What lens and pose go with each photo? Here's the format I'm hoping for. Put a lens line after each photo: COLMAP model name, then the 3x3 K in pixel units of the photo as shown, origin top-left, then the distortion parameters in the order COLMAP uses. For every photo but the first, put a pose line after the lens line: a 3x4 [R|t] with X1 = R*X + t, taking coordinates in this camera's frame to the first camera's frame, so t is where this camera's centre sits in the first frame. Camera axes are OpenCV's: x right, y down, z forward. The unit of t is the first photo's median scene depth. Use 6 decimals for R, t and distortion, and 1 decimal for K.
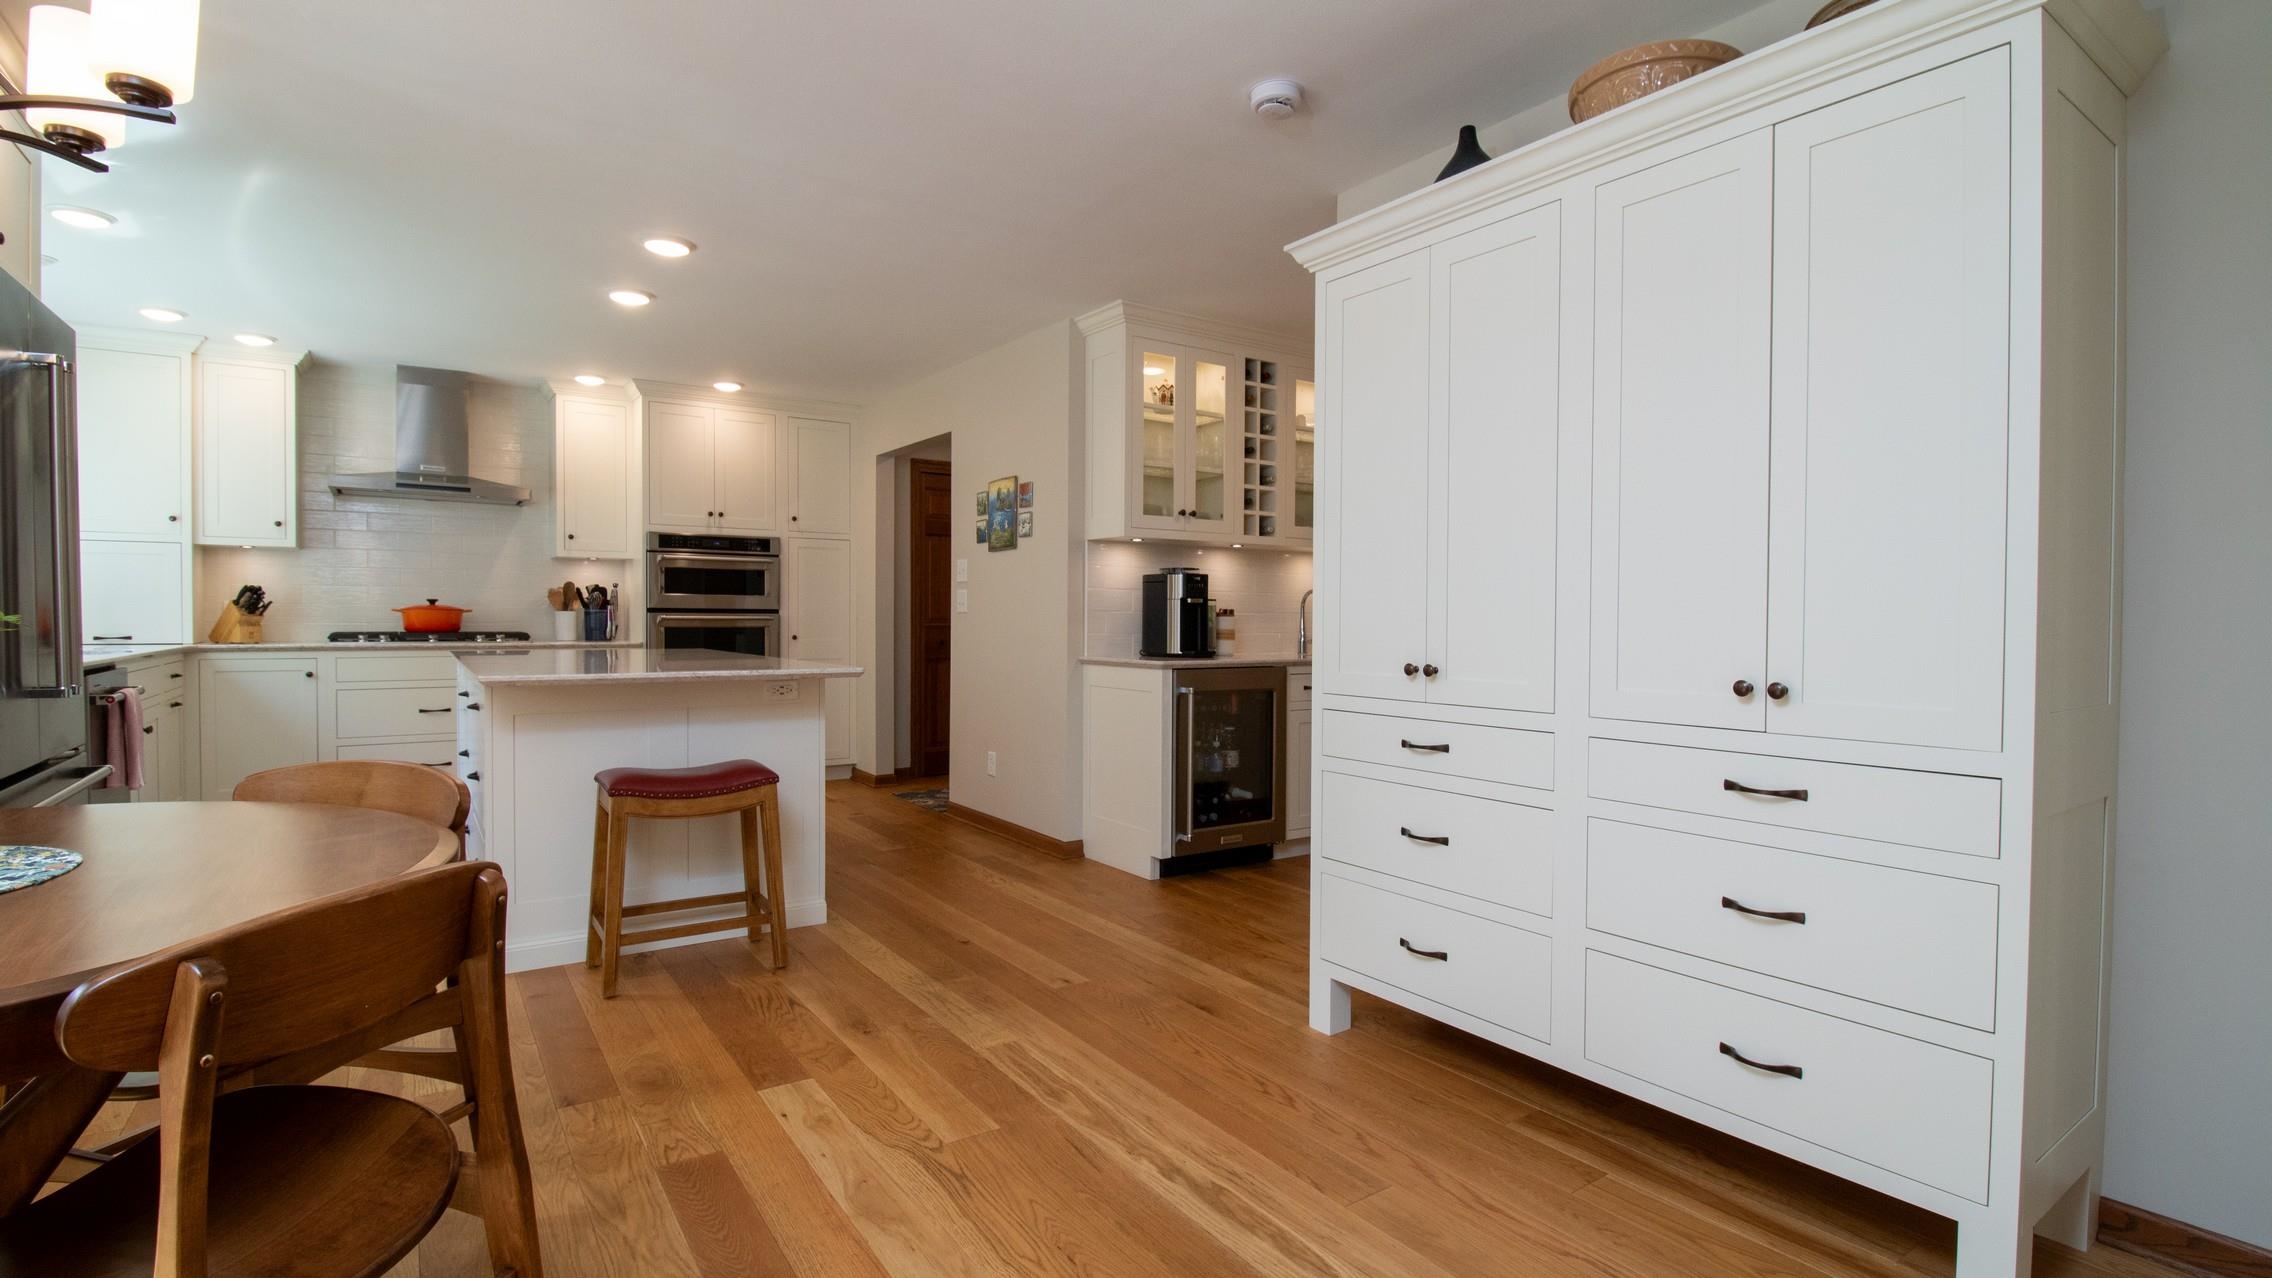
lens RADIAL K [[1062.6, 0, 1146.9], [0, 1062.6, 640.8], [0, 0, 1]] dist [-0.000243, -0.009266]
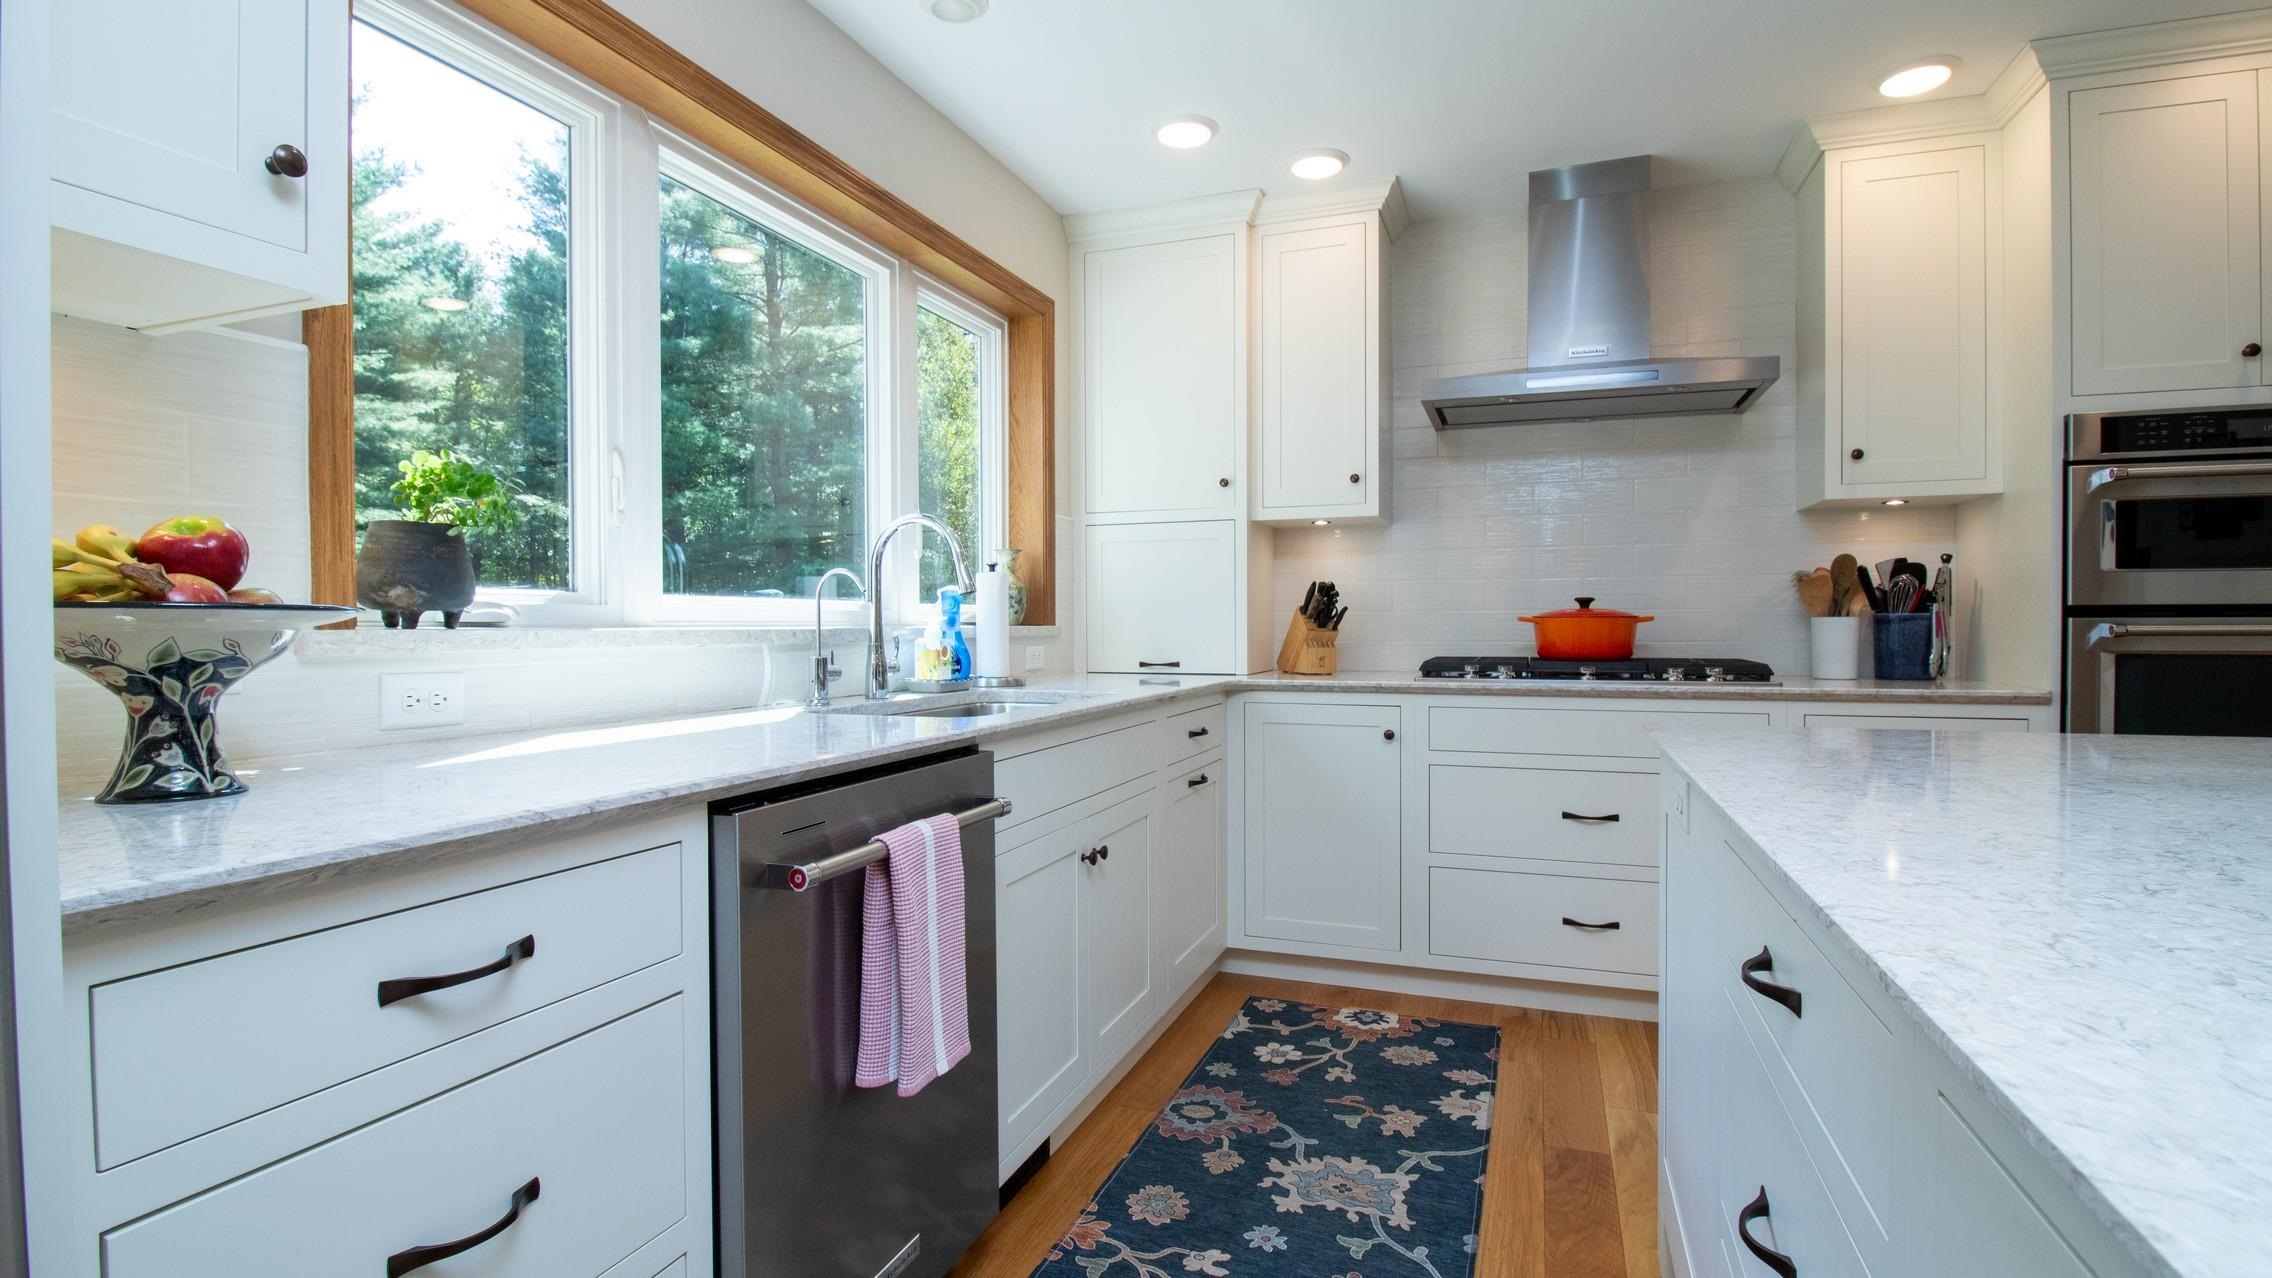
lens RADIAL K [[1062.6, 0, 1146.9], [0, 1062.6, 640.8], [0, 0, 1]] dist [-0.000243, -0.009266]
pose [[0.571085, 0.002110, -0.820888, -0.367682], [-0.009270, 0.999950, -0.003879, -0.013653], [0.820838, 0.009825, 0.571076, 0.524211]]
